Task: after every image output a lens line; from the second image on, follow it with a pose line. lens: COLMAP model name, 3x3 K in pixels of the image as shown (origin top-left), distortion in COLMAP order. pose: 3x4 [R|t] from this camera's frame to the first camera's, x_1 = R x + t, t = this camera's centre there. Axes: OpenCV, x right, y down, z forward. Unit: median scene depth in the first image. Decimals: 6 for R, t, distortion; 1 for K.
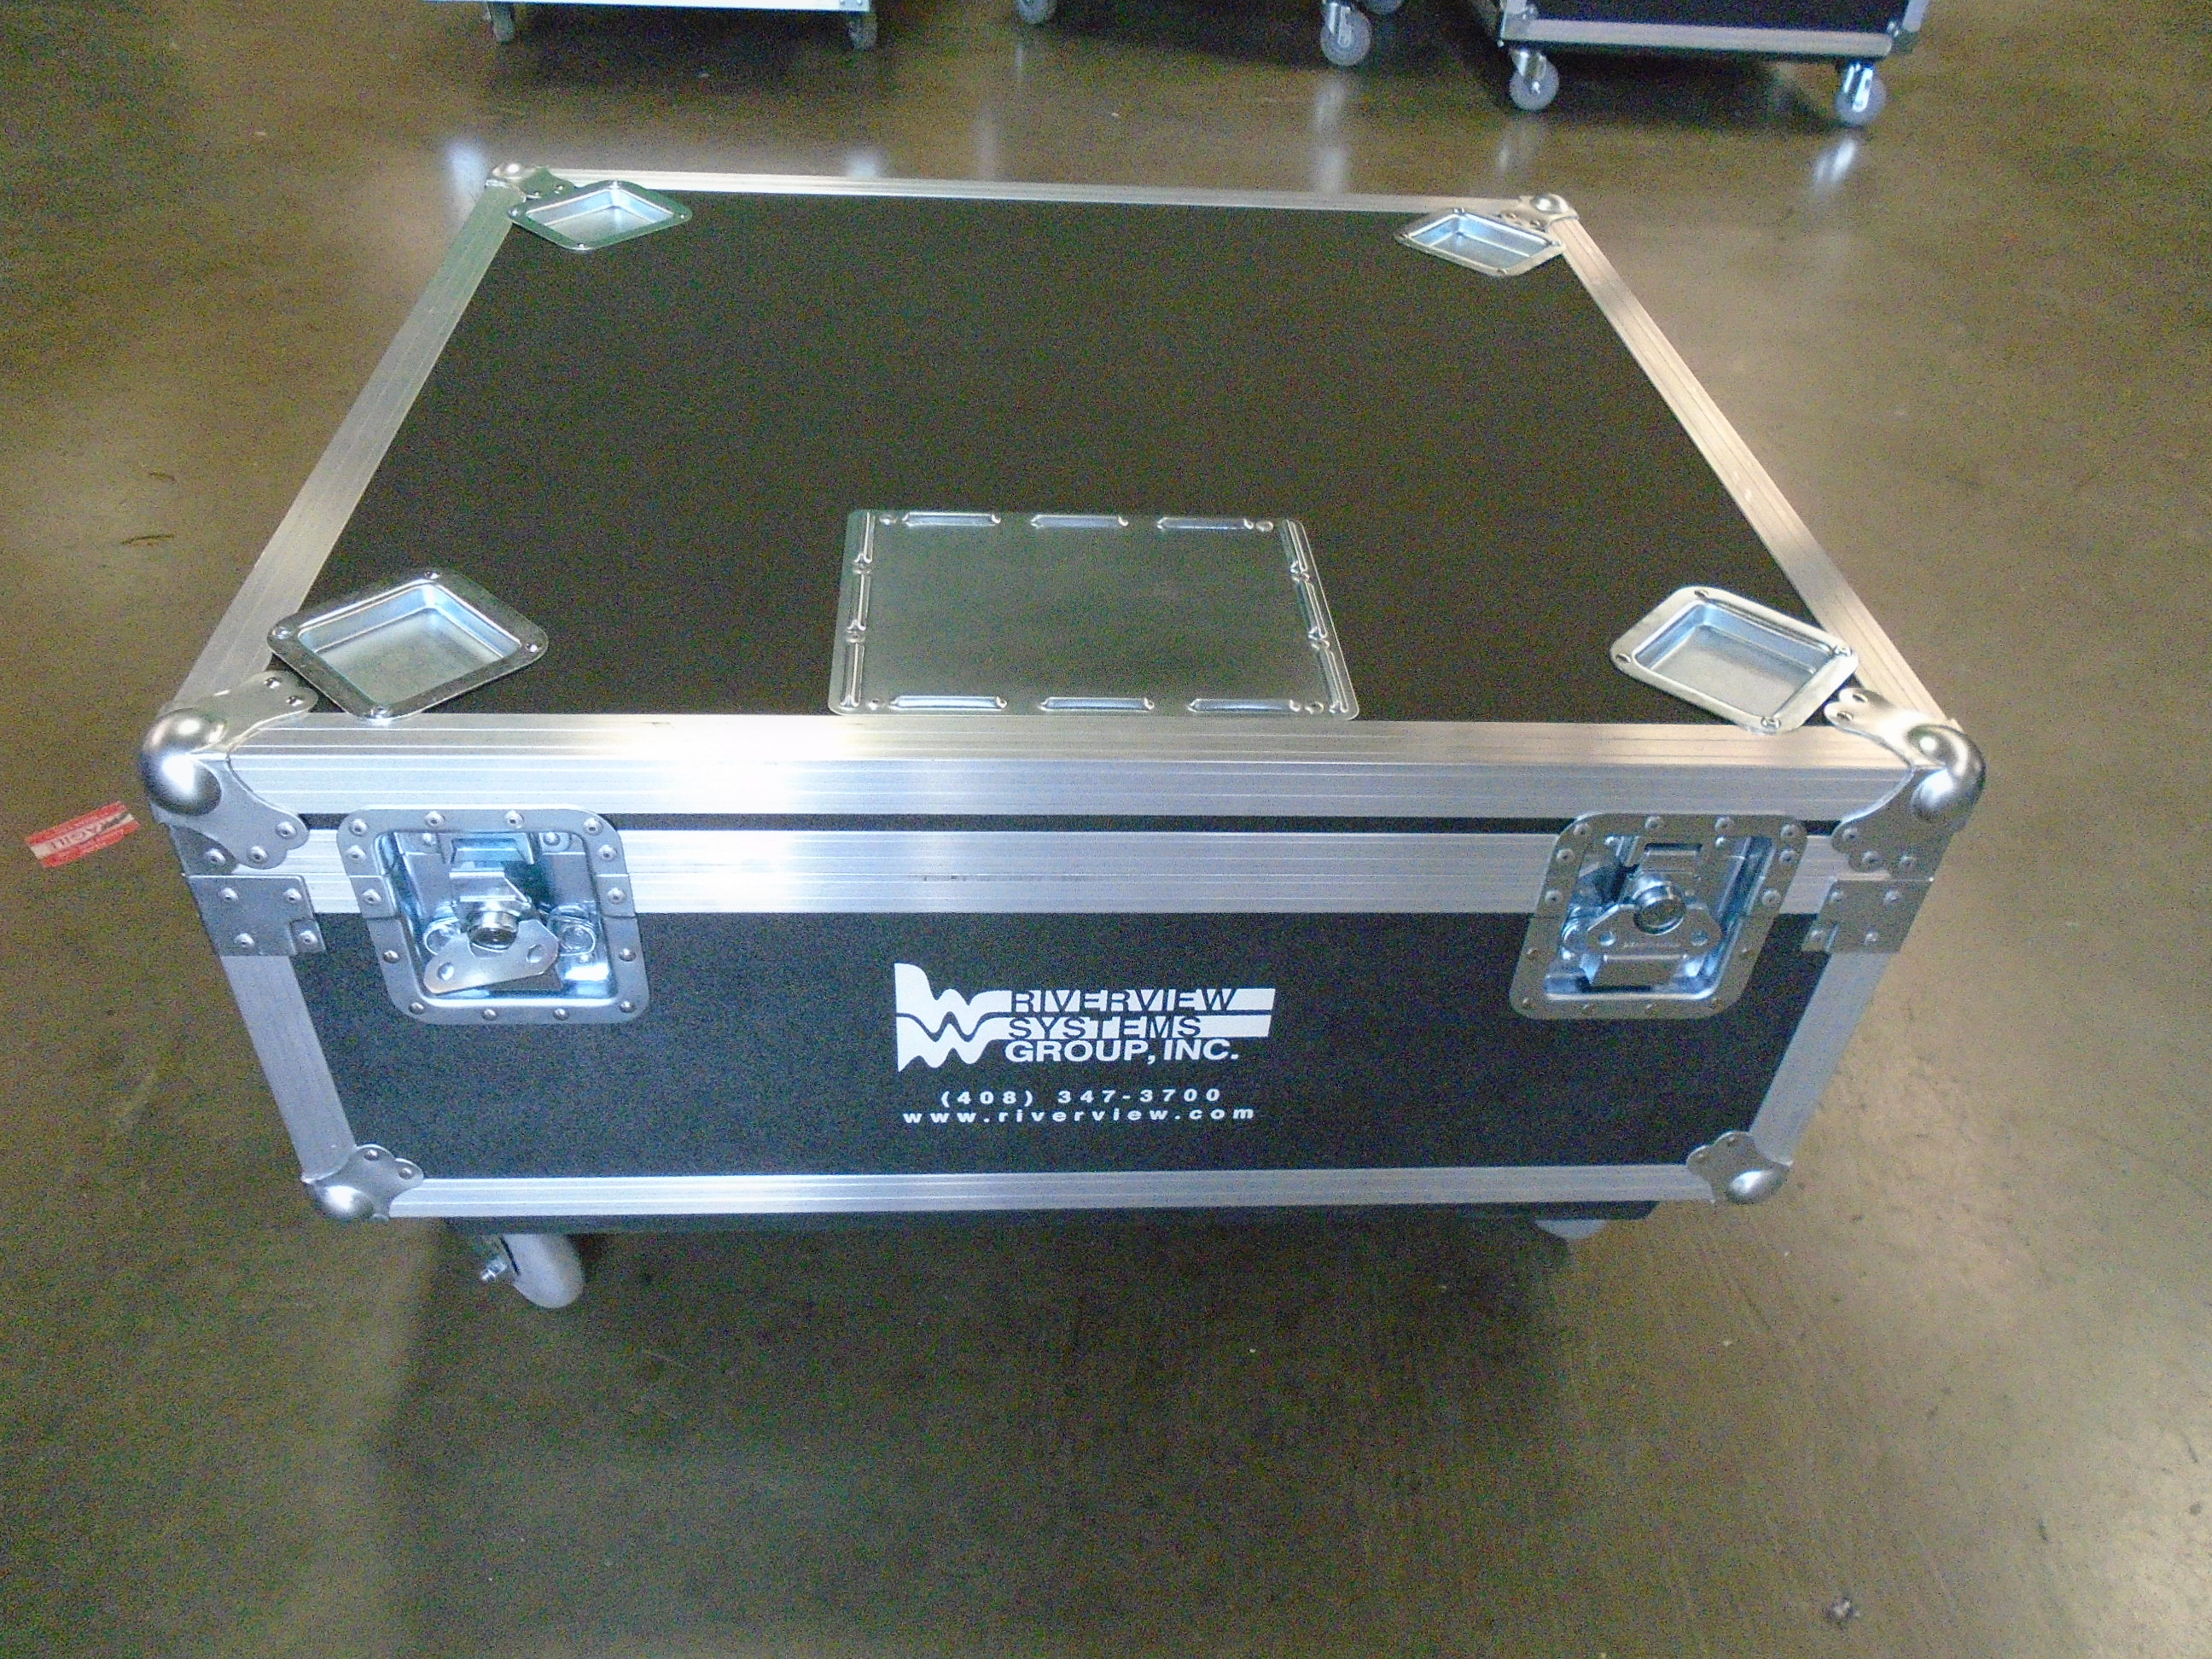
lens RADIAL K [[1682.0, 0, 1089.7], [0, 1682.0, 828.1], [0, 0, 1]] dist [-0.017925, 0.012690]
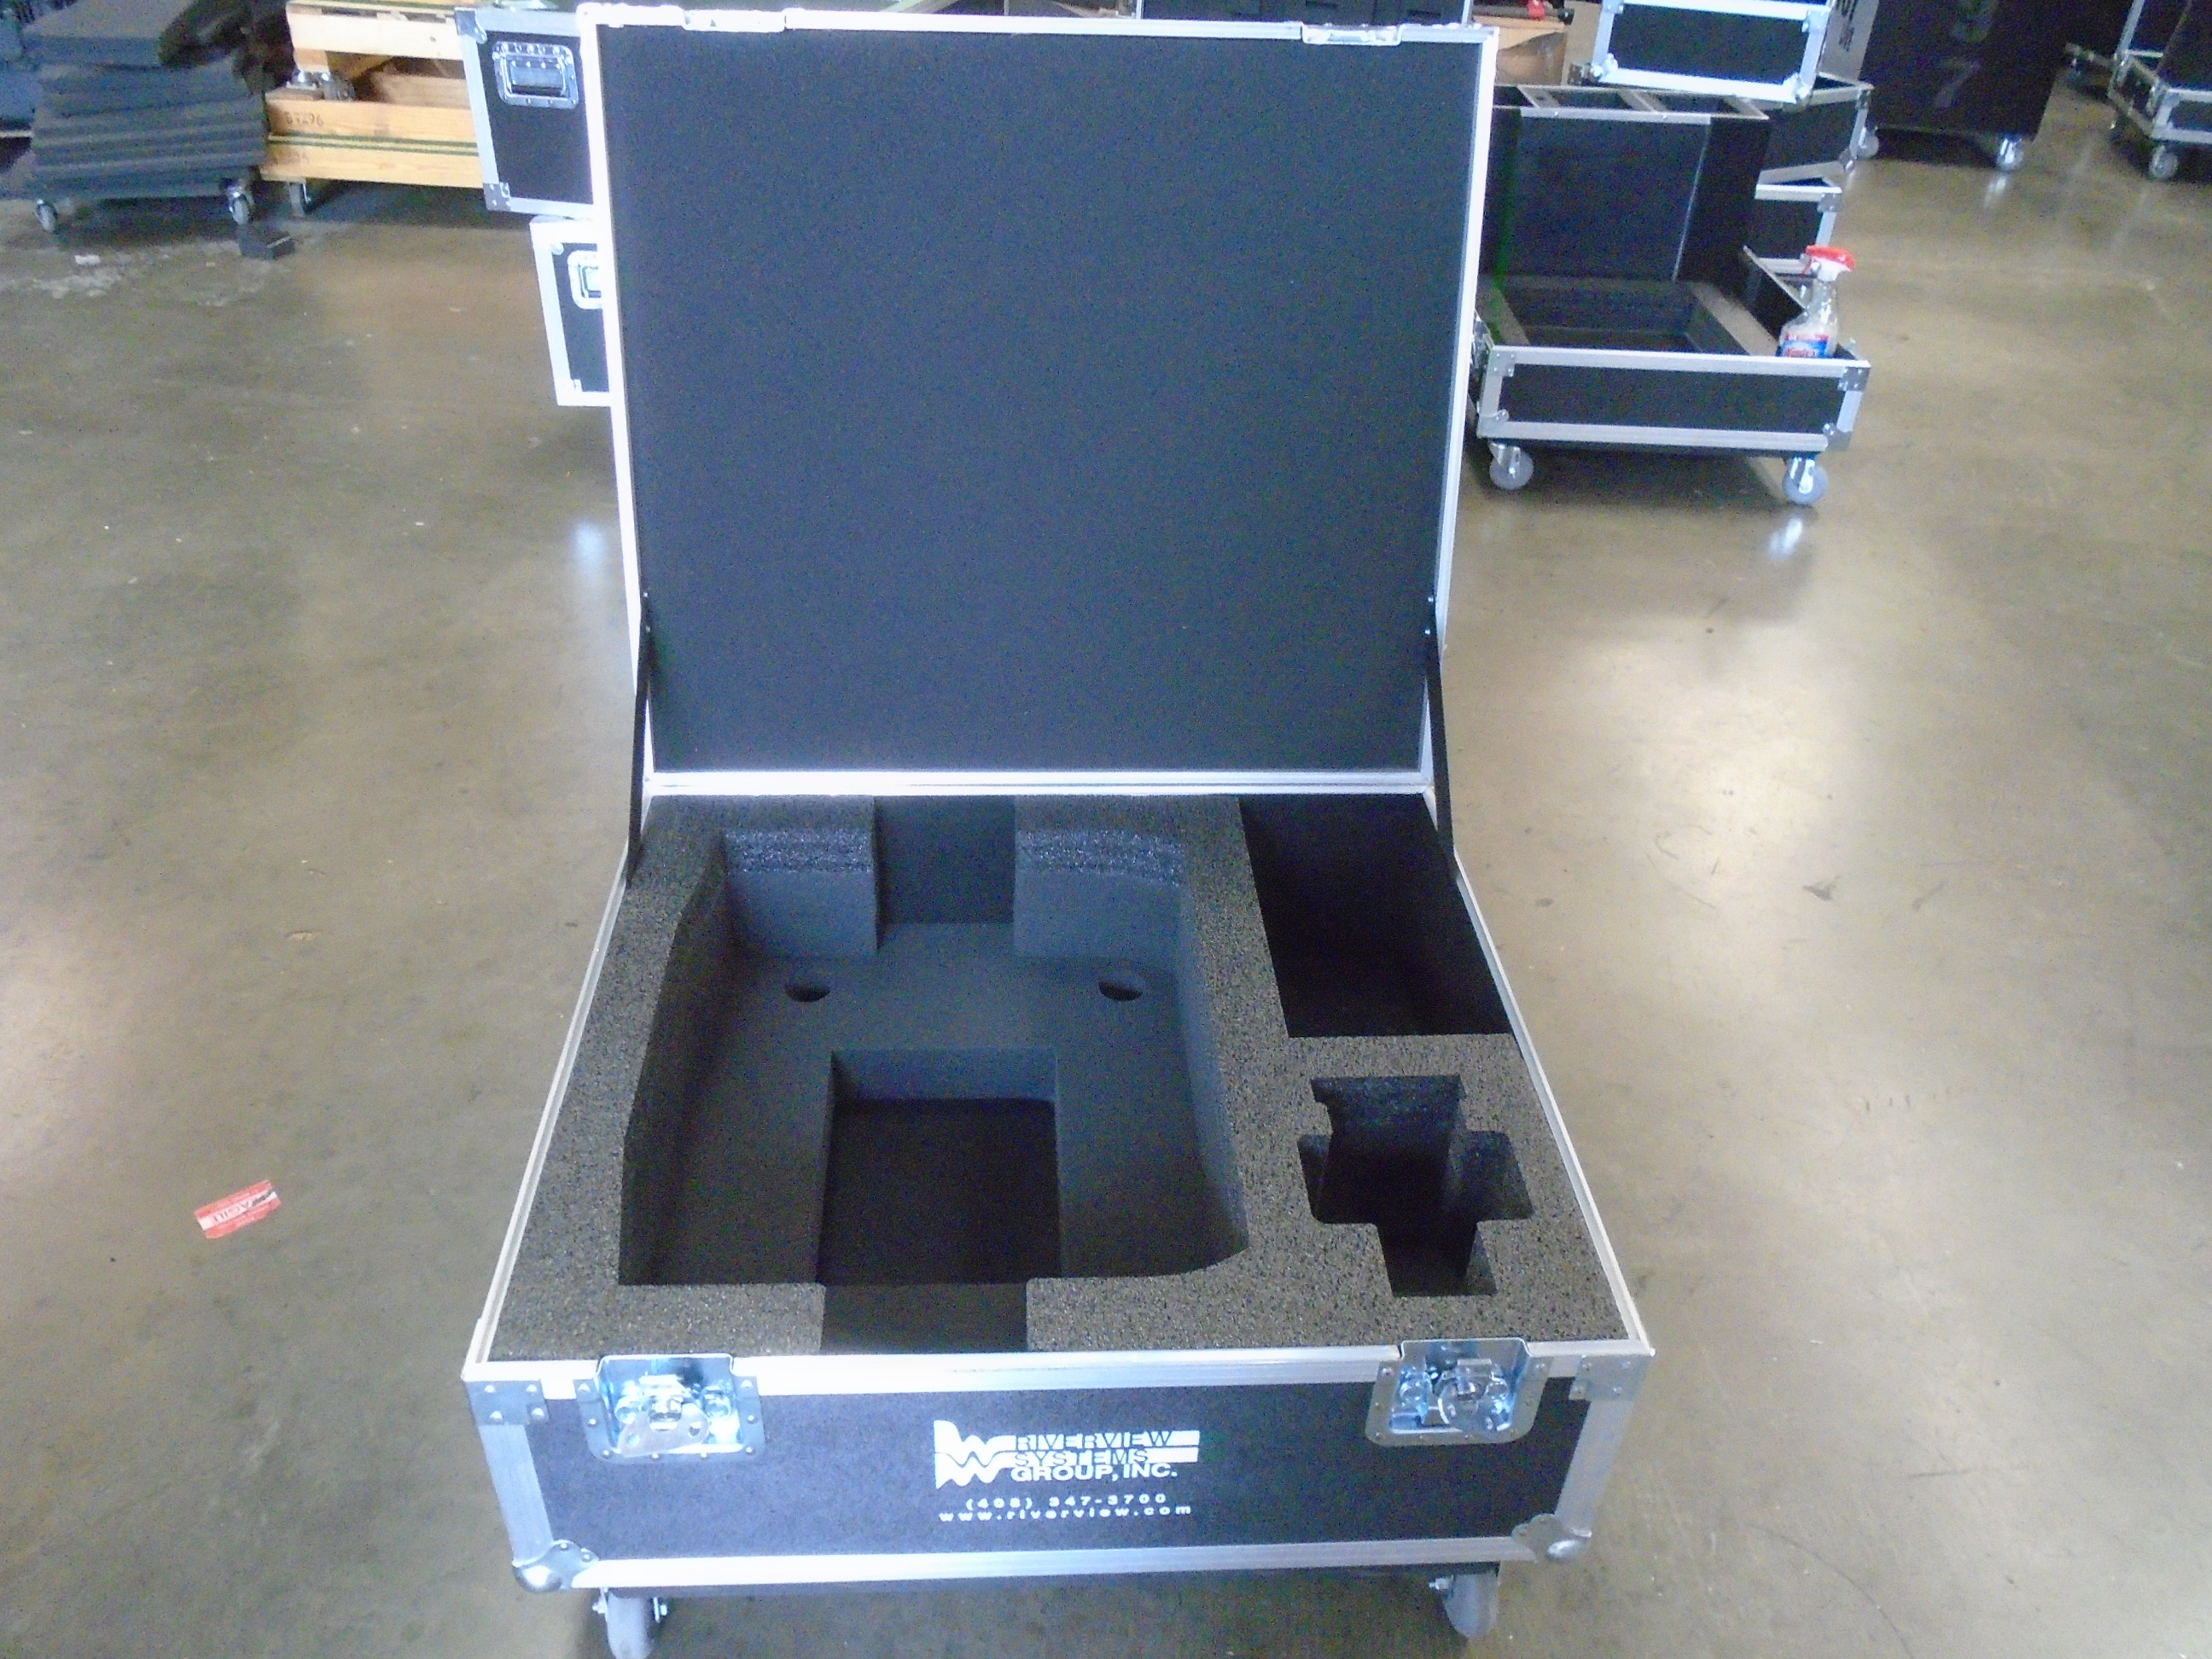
lens RADIAL K [[1682.0, 0, 1089.7], [0, 1682.0, 828.1], [0, 0, 1]] dist [-0.017925, 0.012690]
pose [[0.997380, 0.021024, -0.069219, 0.067275], [-0.027867, 0.994654, -0.099431, -0.084818], [0.066758, 0.101099, 0.992634, -0.130962]]
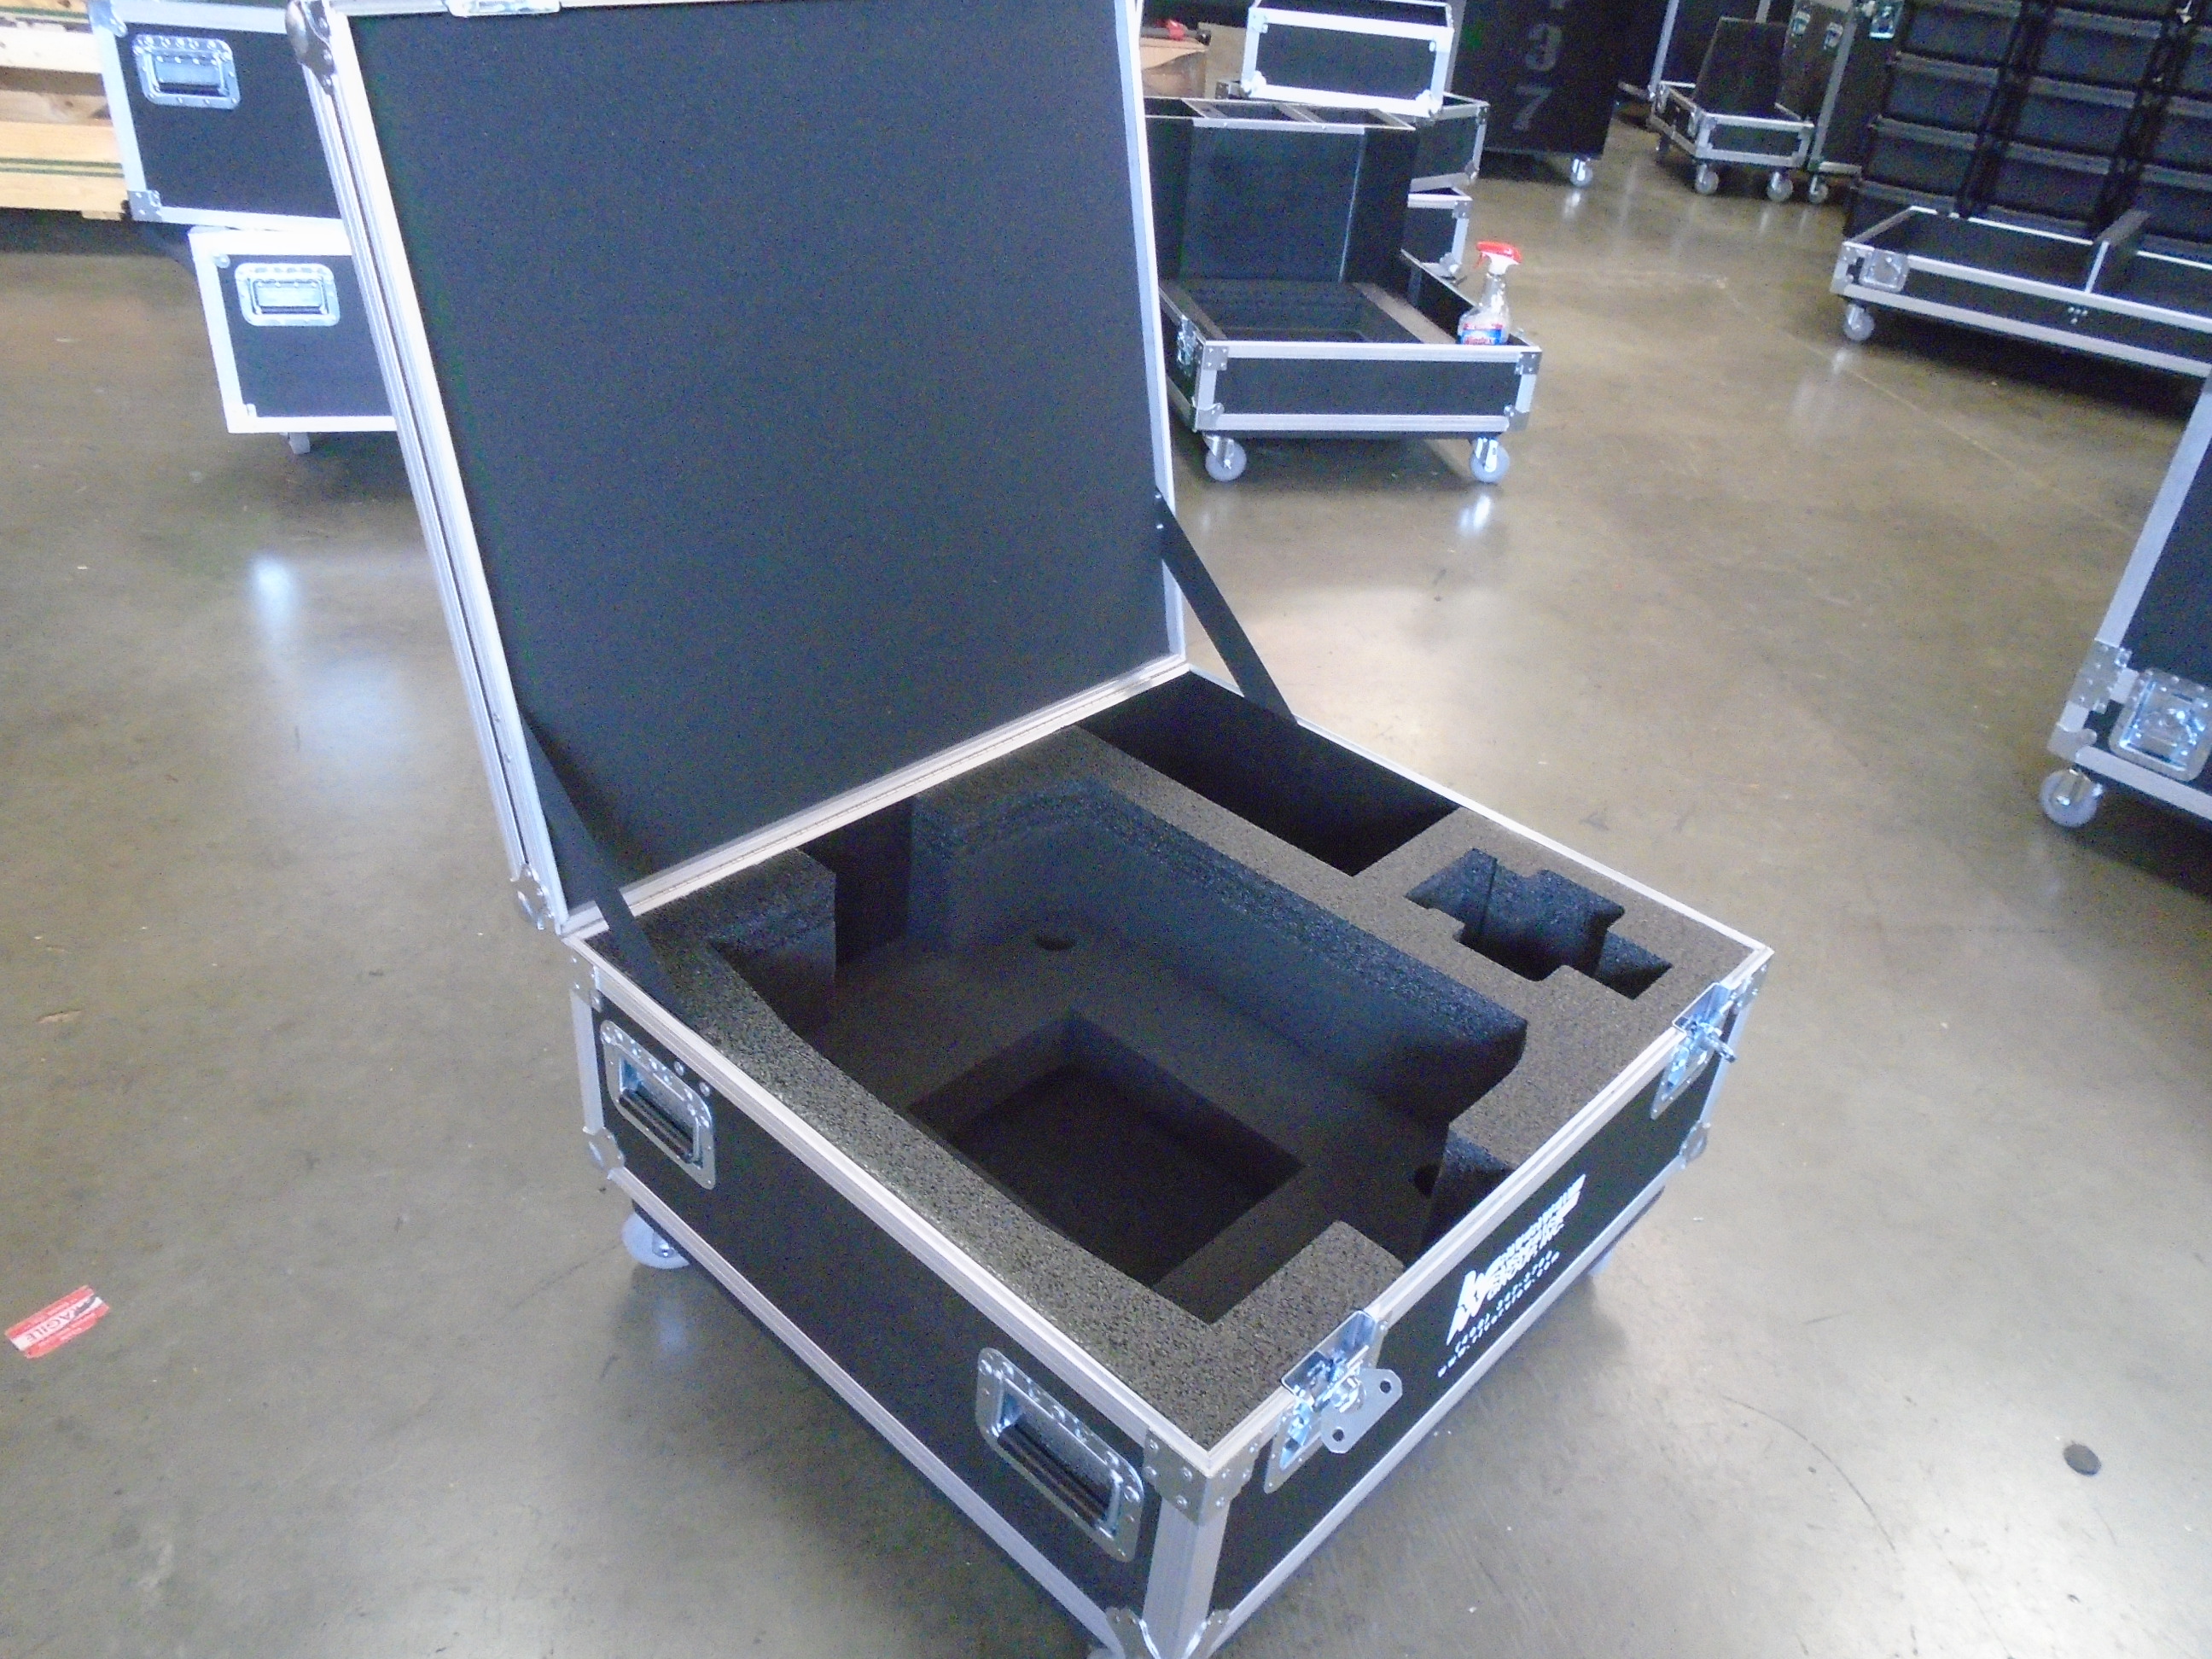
lens RADIAL K [[1682.0, 0, 1089.7], [0, 1682.0, 828.1], [0, 0, 1]] dist [-0.017925, 0.012690]
pose [[0.986051, -0.068621, 0.151637, -0.027788], [0.086268, 0.989839, -0.113037, -0.065822], [-0.142339, 0.124542, 0.981952, -0.121837]]
